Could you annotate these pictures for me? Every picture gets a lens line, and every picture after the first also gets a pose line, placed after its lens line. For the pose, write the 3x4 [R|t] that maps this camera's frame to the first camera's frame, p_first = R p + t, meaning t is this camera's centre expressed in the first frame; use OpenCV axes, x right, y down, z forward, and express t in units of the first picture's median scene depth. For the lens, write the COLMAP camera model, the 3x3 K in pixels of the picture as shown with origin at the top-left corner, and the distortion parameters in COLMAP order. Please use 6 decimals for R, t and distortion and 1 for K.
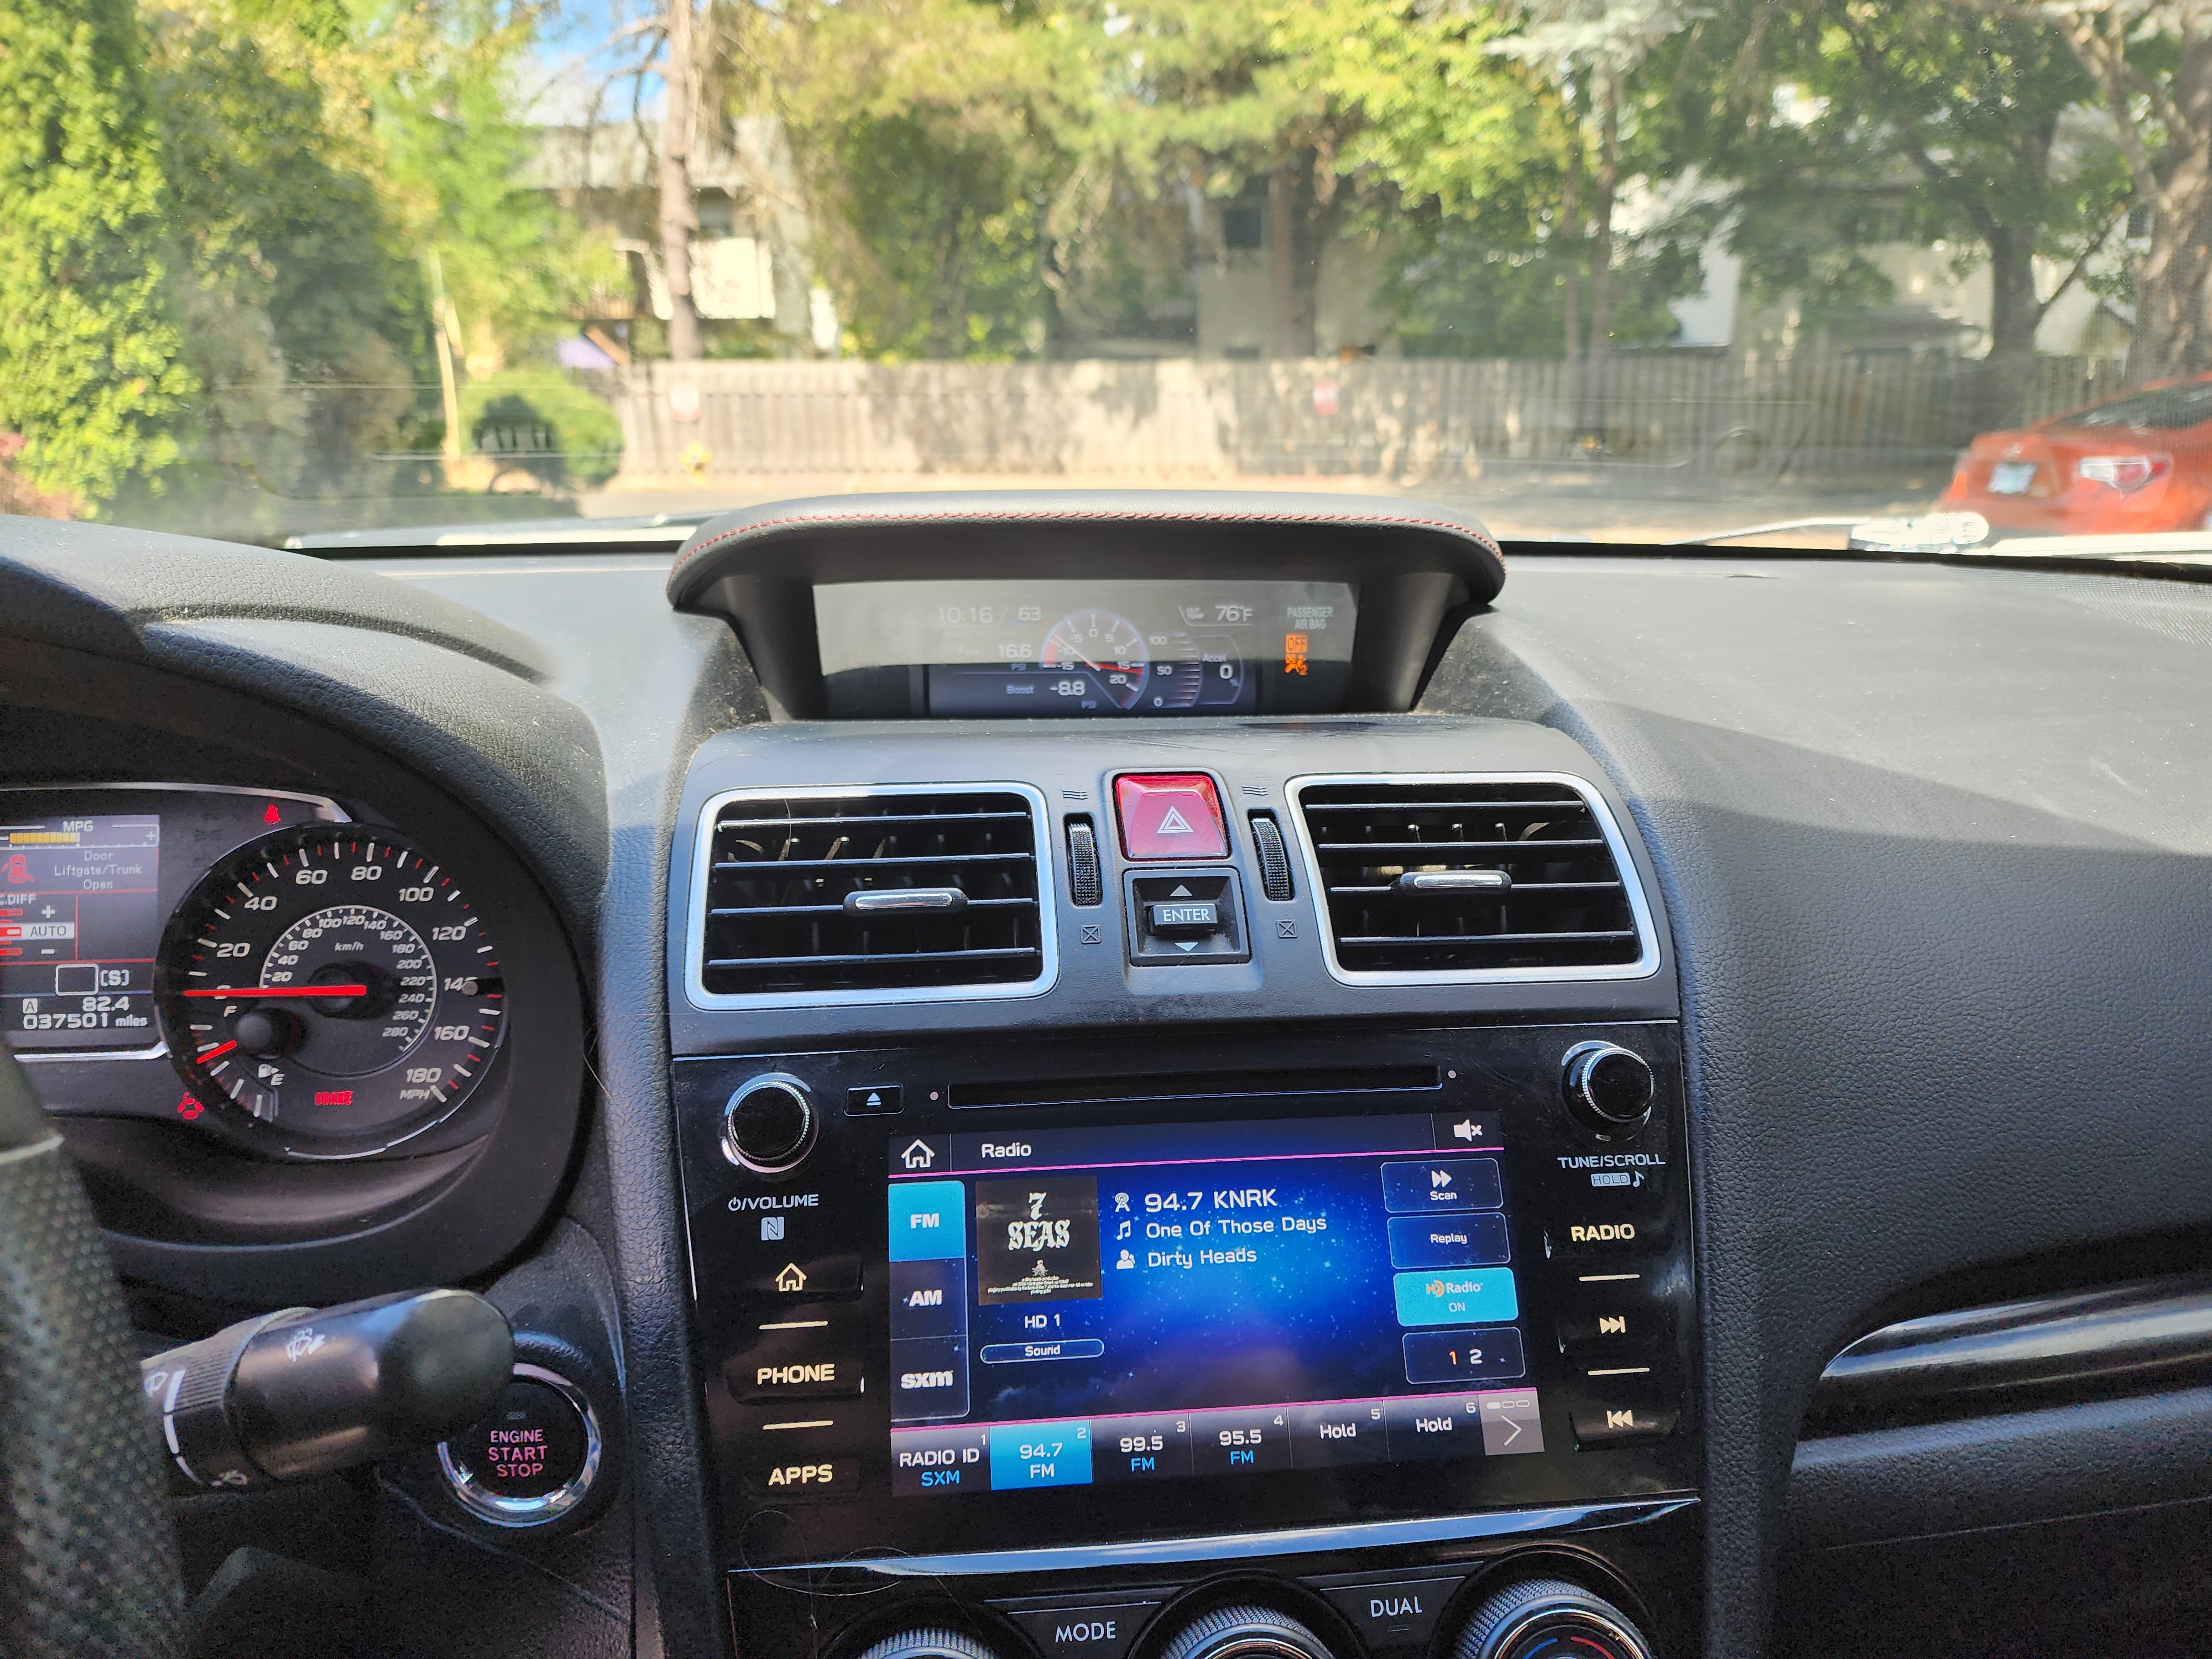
lens RADIAL K [[1510.0, 0, 1101.9], [0, 1510.0, 827.2], [0, 0, 1]] dist [0.043138, -0.043837]
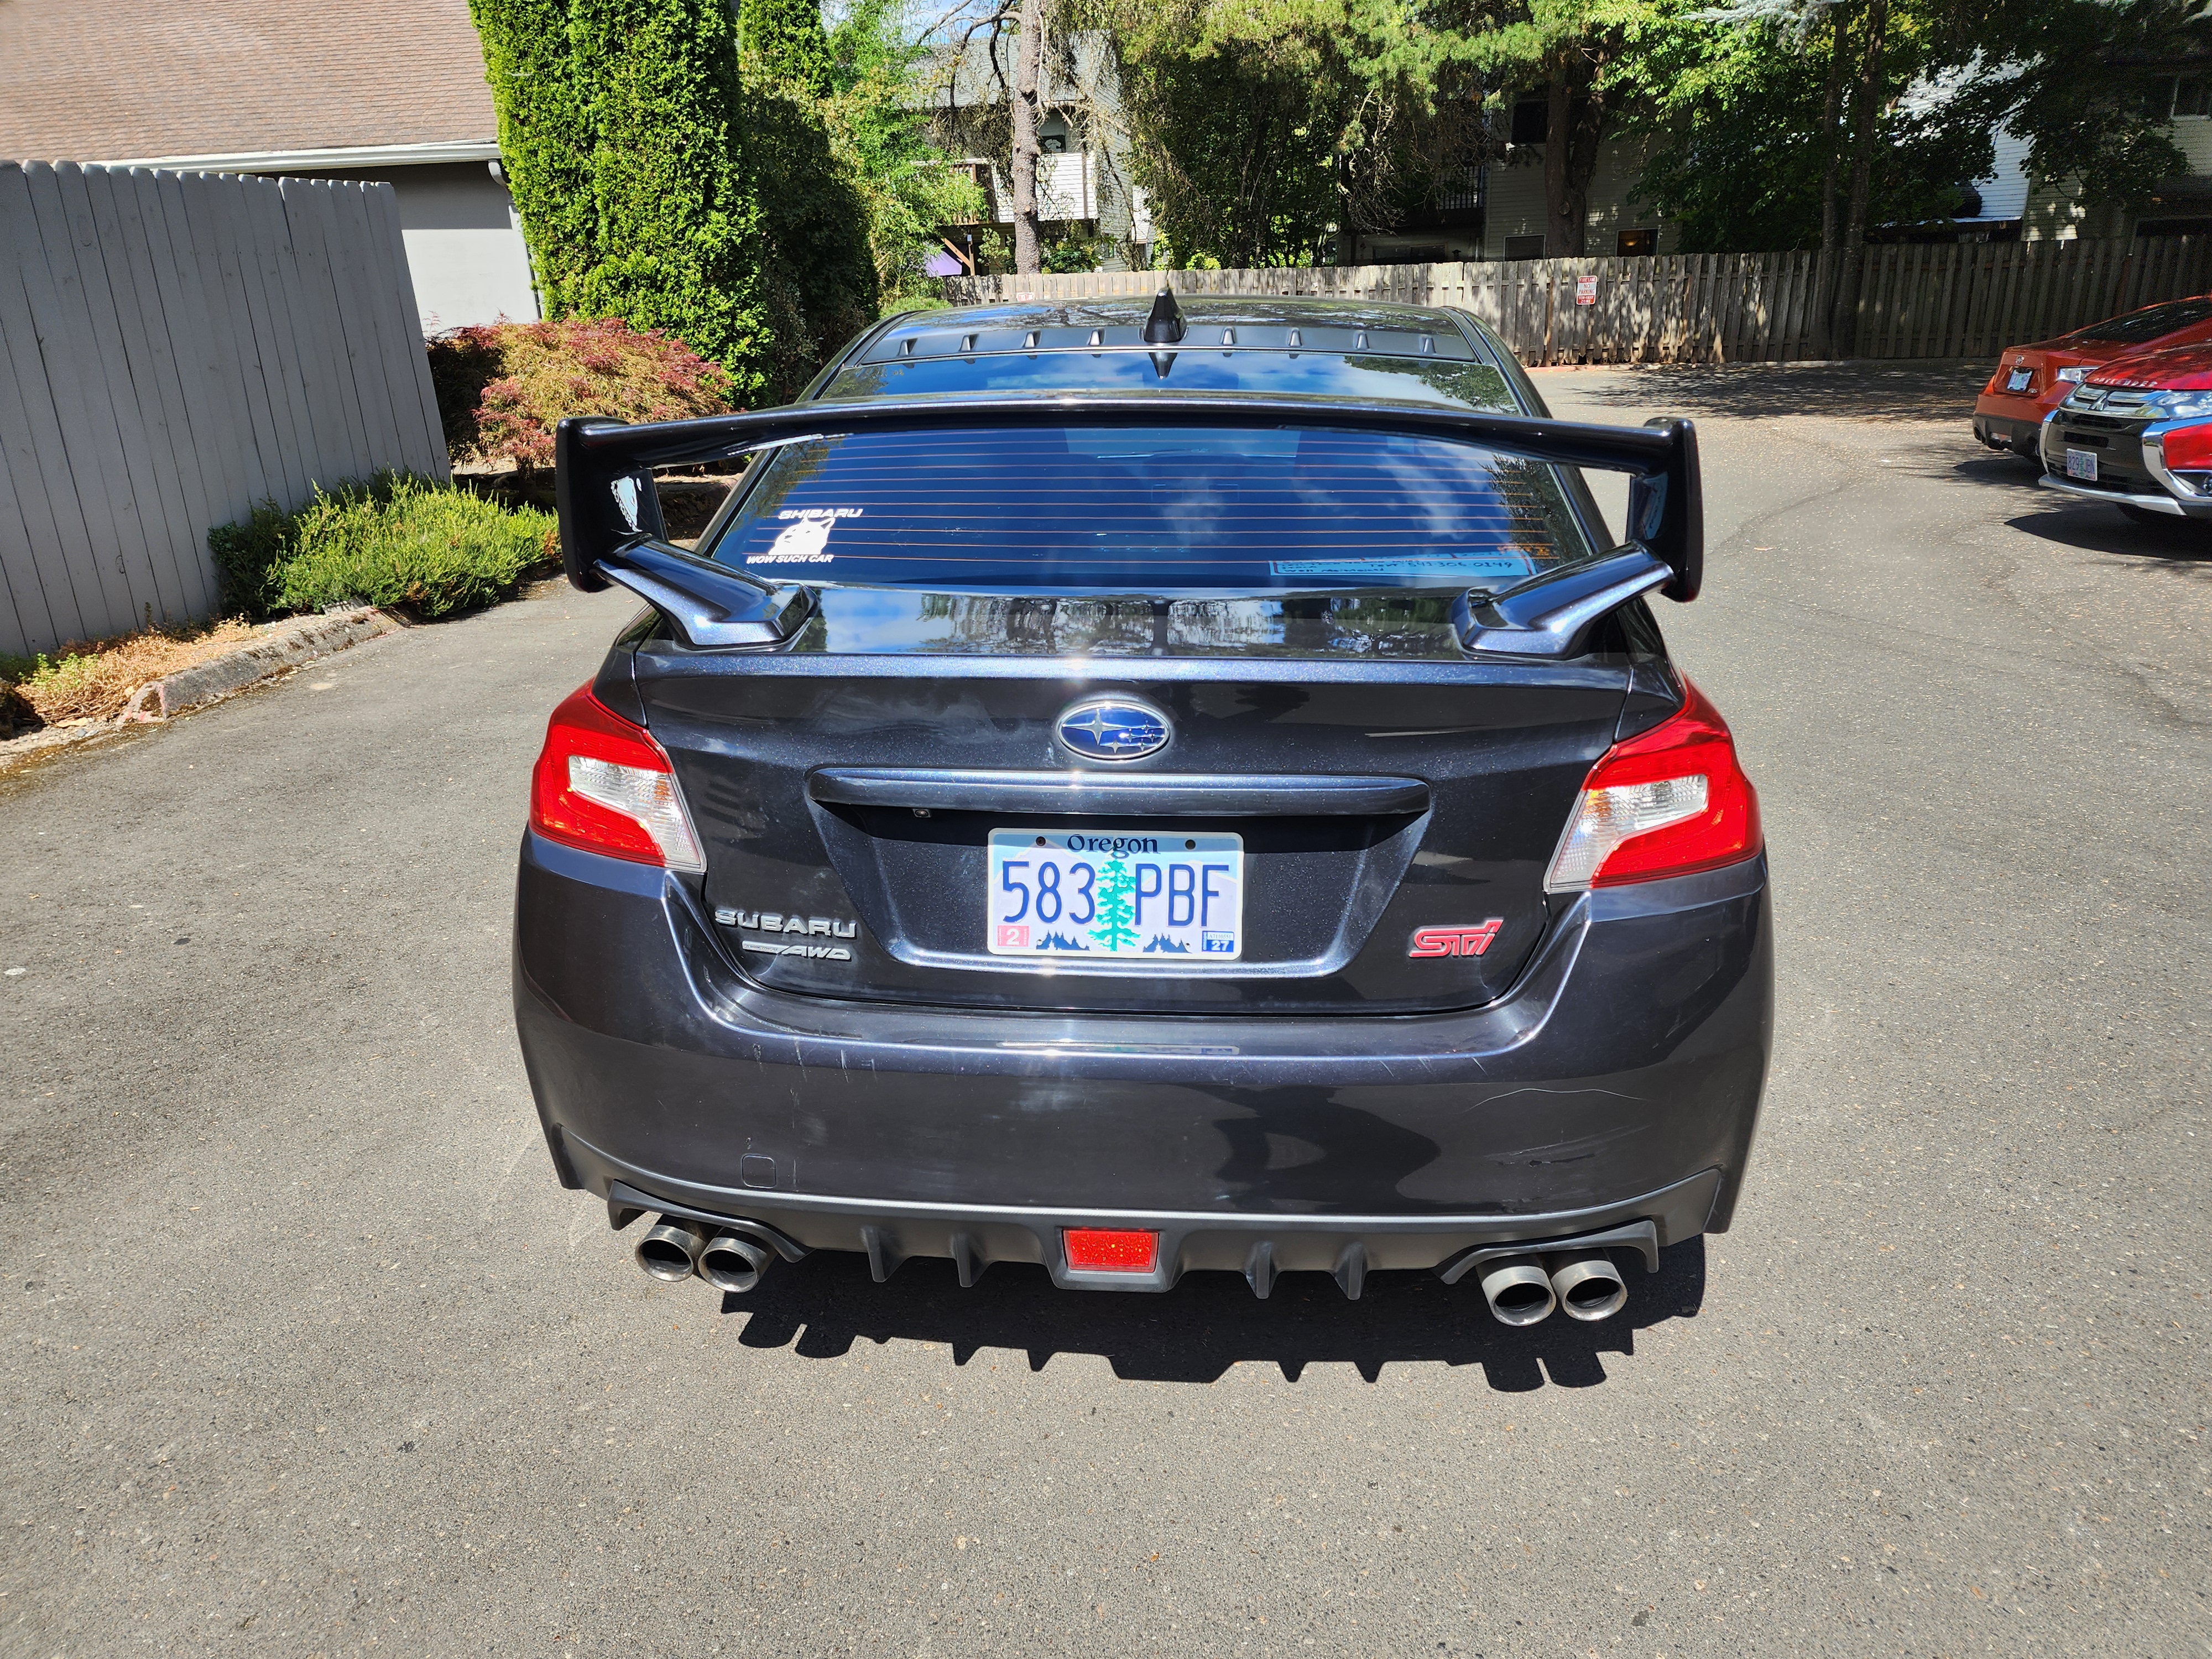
lens RADIAL K [[1481.8, 0, 1103.9], [0, 1481.8, 839.8], [0, 0, 1]] dist [0.065805, -0.056038]
pose [[0.980800, 0.052547, -0.187803, 0.099010], [-0.035709, 0.995124, 0.091943, 0.096433], [0.191719, -0.083471, 0.977894, -0.594566]]
